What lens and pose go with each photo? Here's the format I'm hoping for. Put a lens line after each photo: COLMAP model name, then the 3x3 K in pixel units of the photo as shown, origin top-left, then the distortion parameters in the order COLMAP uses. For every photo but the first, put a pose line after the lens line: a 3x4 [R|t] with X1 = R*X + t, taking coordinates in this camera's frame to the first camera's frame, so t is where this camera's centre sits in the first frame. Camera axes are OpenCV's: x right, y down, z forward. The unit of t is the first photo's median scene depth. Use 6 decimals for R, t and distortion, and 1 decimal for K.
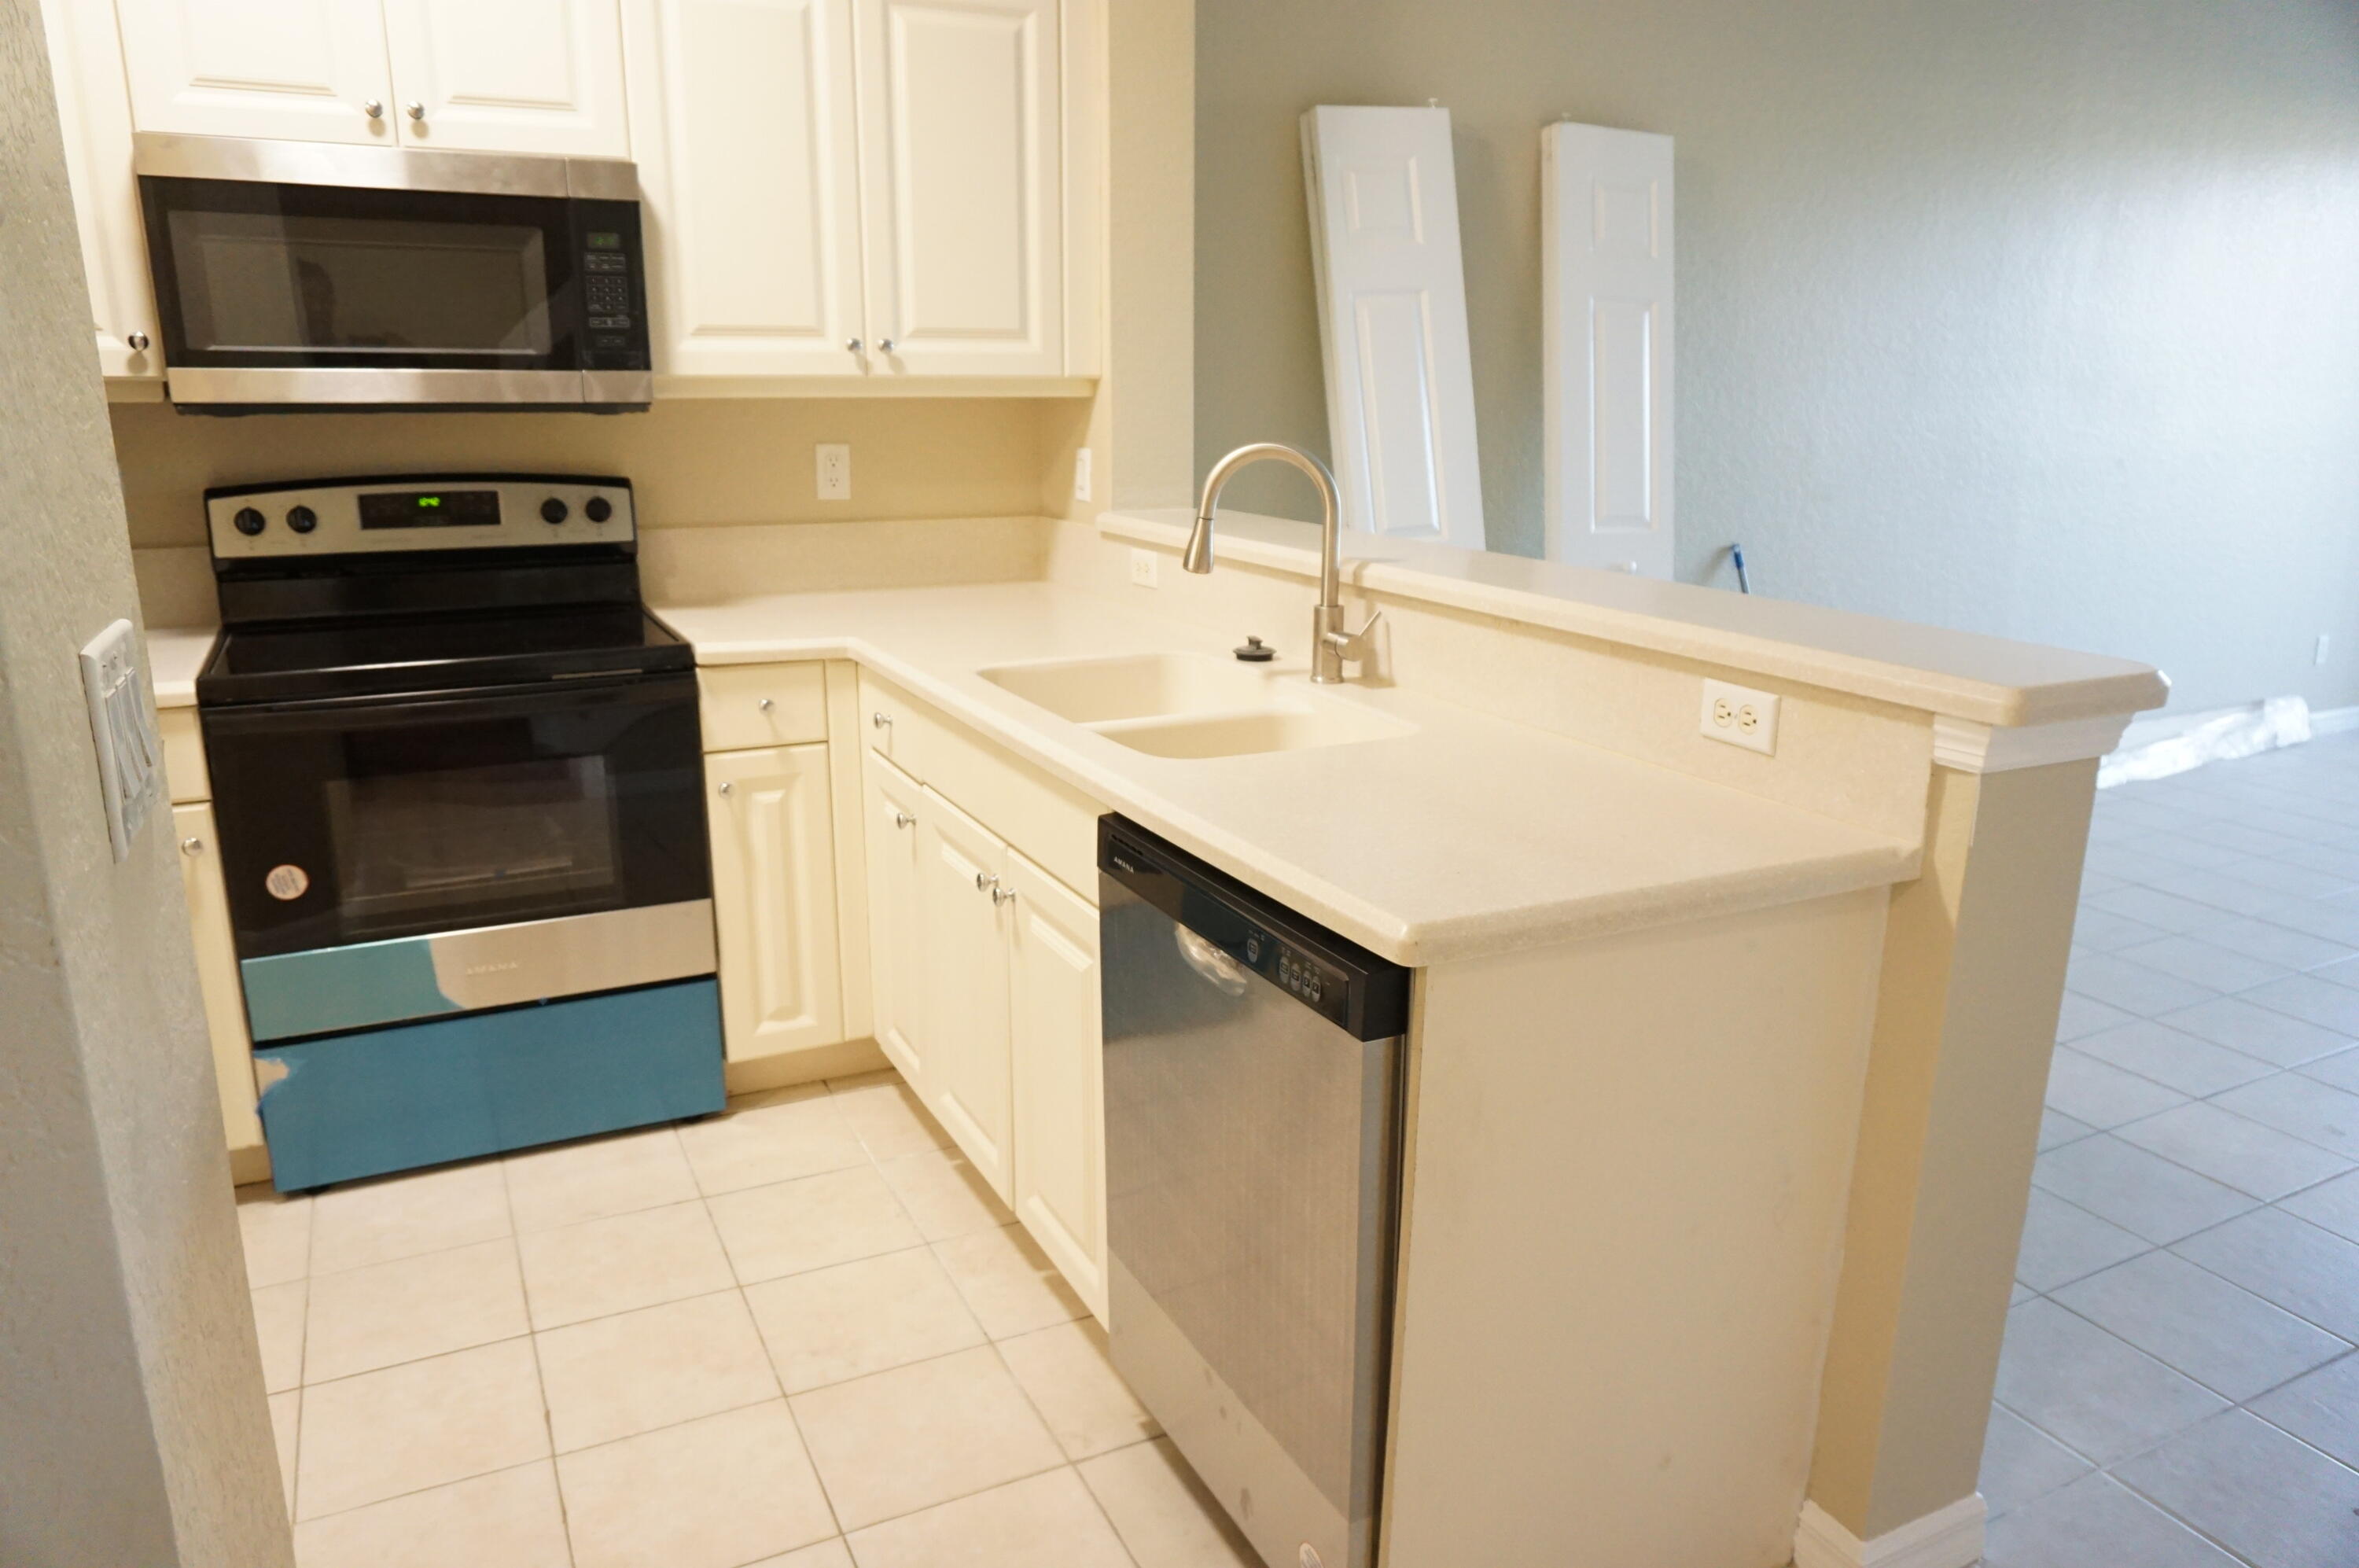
lens RADIAL K [[1582.0, 0, 1179.5], [0, 1582.0, 784.0], [0, 0, 1]] dist [-0.023308, 0.006209]
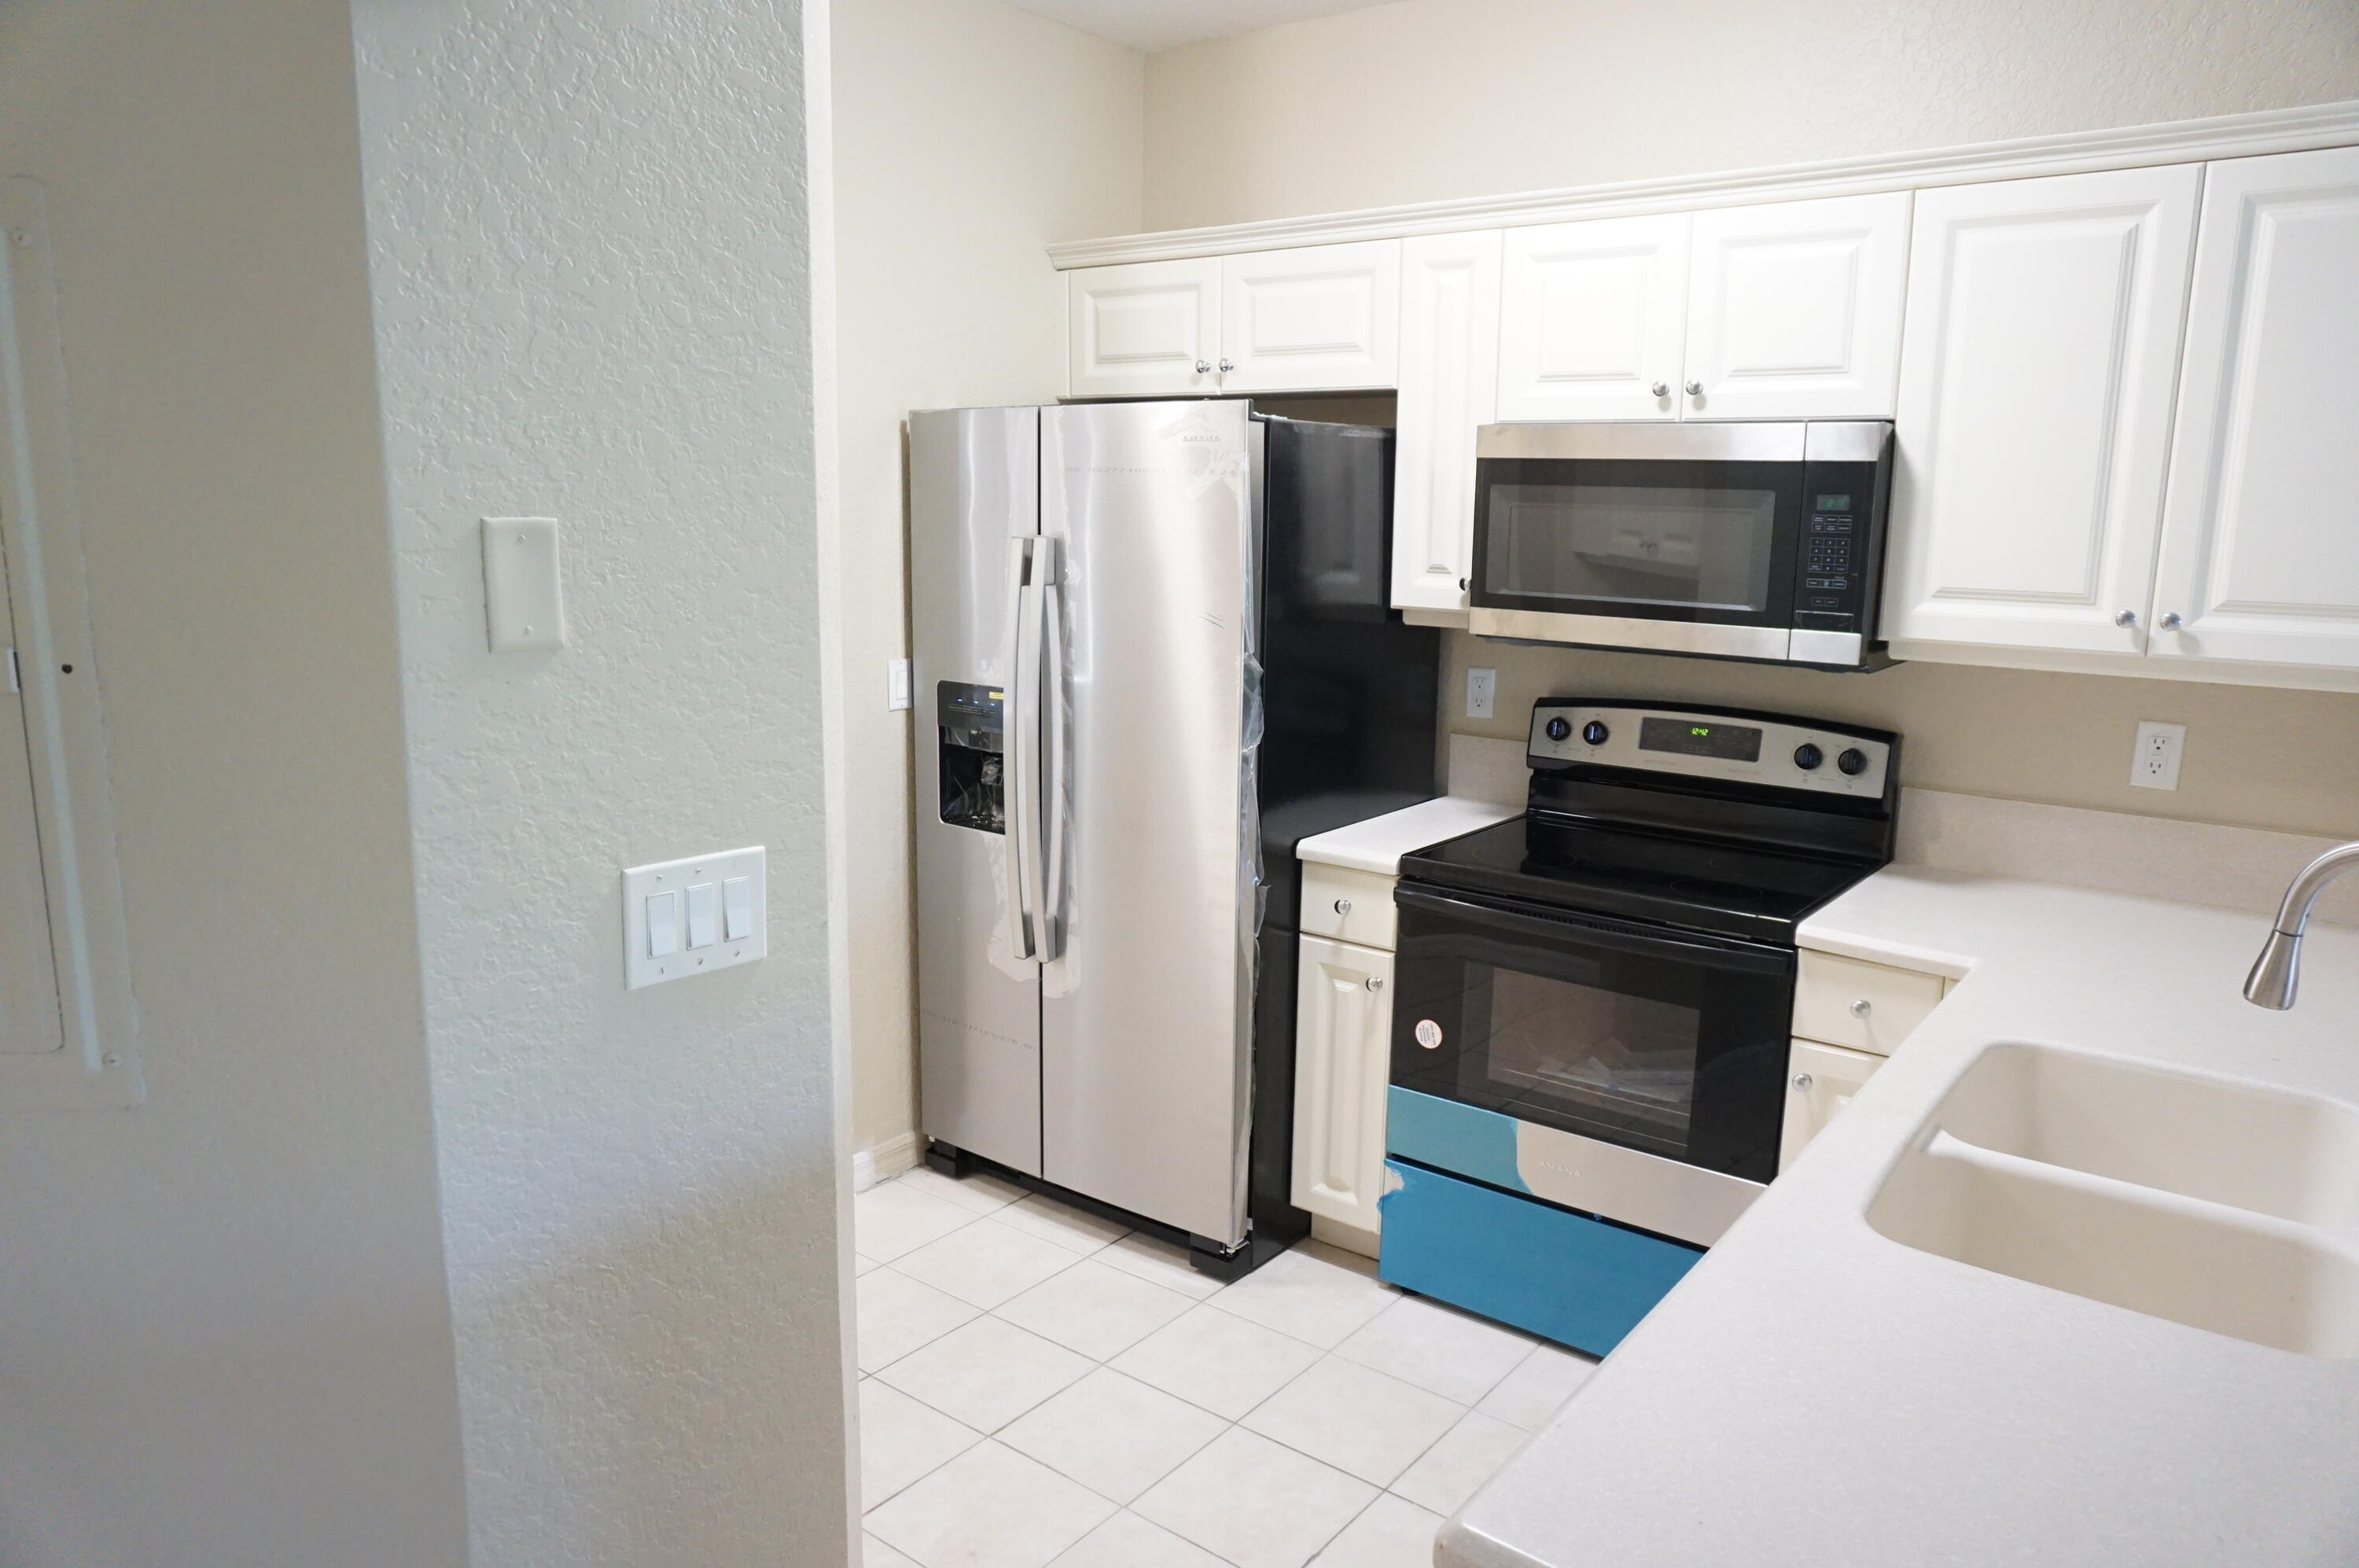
lens RADIAL K [[1582.0, 0, 1179.5], [0, 1582.0, 784.0], [0, 0, 1]] dist [-0.023308, 0.006209]
pose [[0.437700, 0.163571, -0.884117, 0.334075], [-0.238824, 0.969141, 0.061067, -0.131844], [0.866823, 0.184419, 0.463258, 0.215287]]
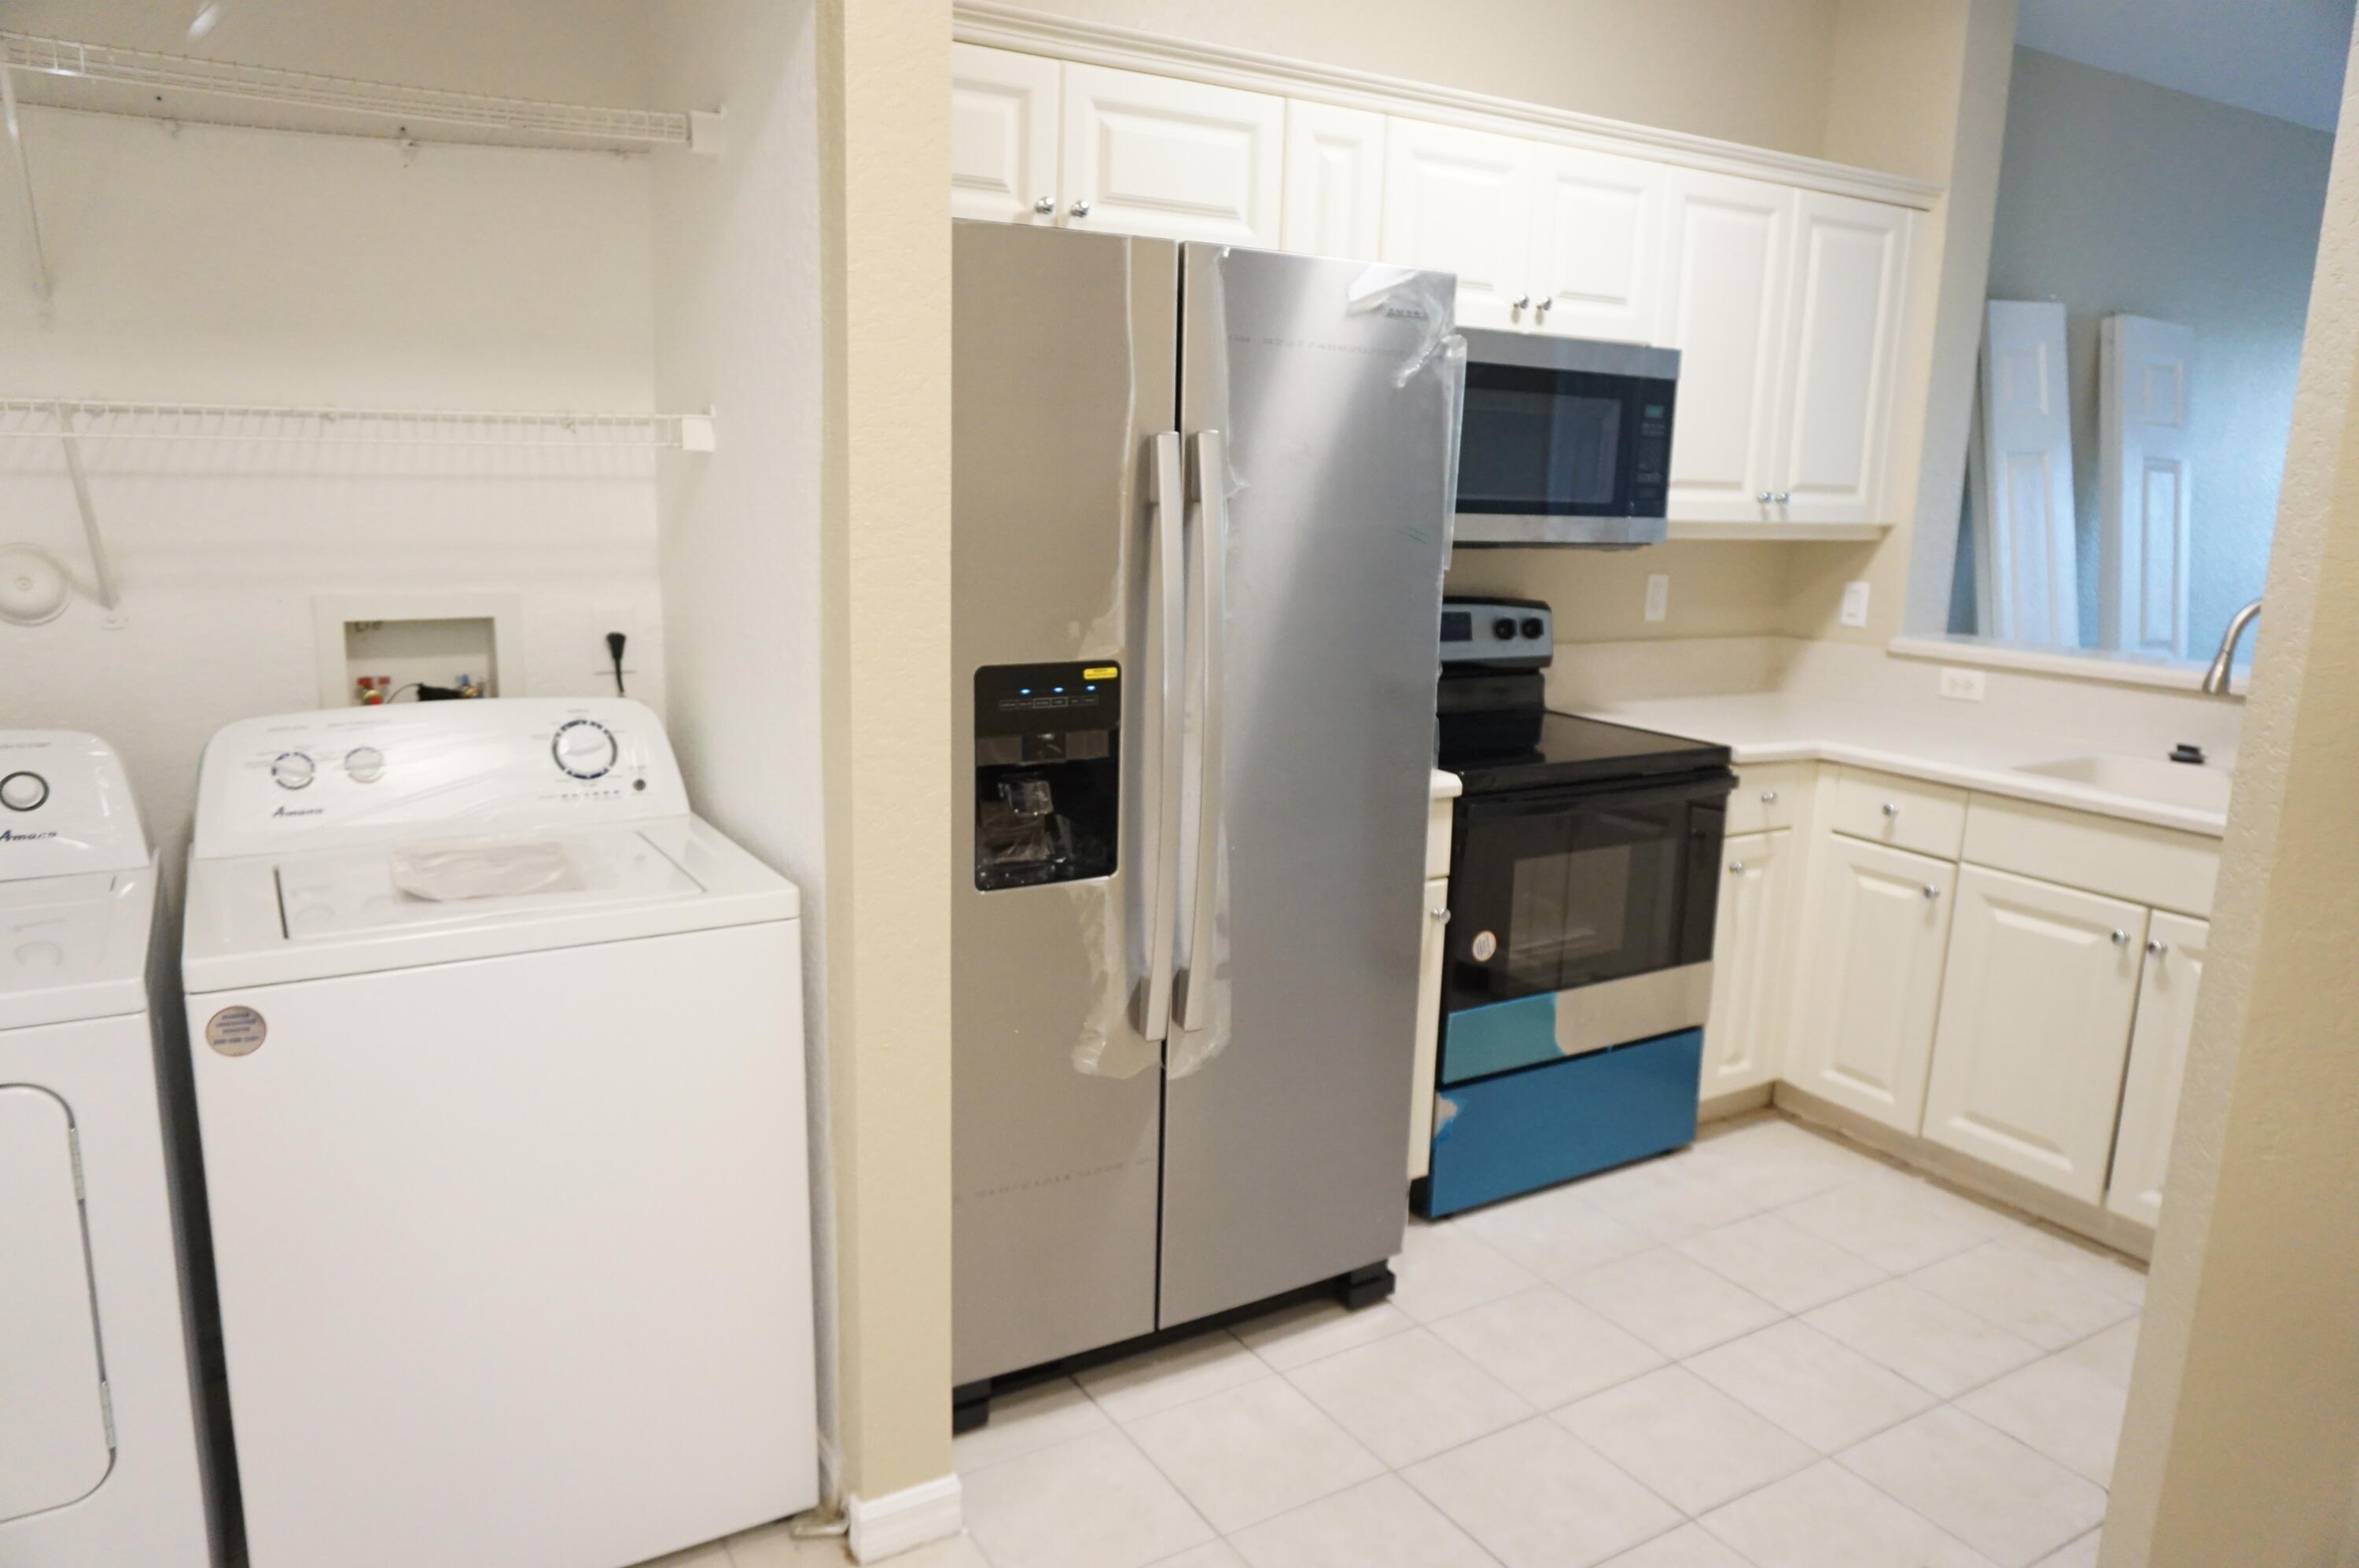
lens RADIAL K [[1579.3, 0, 1179.5], [0, 1579.3, 784.0], [0, 0, 1]] dist [-0.034612, 0.002075]
pose [[0.996344, 0.002429, 0.085400, -0.791706], [0.002366, 0.998428, -0.056007, 0.005985], [-0.085401, 0.056005, 0.994771, -0.144747]]
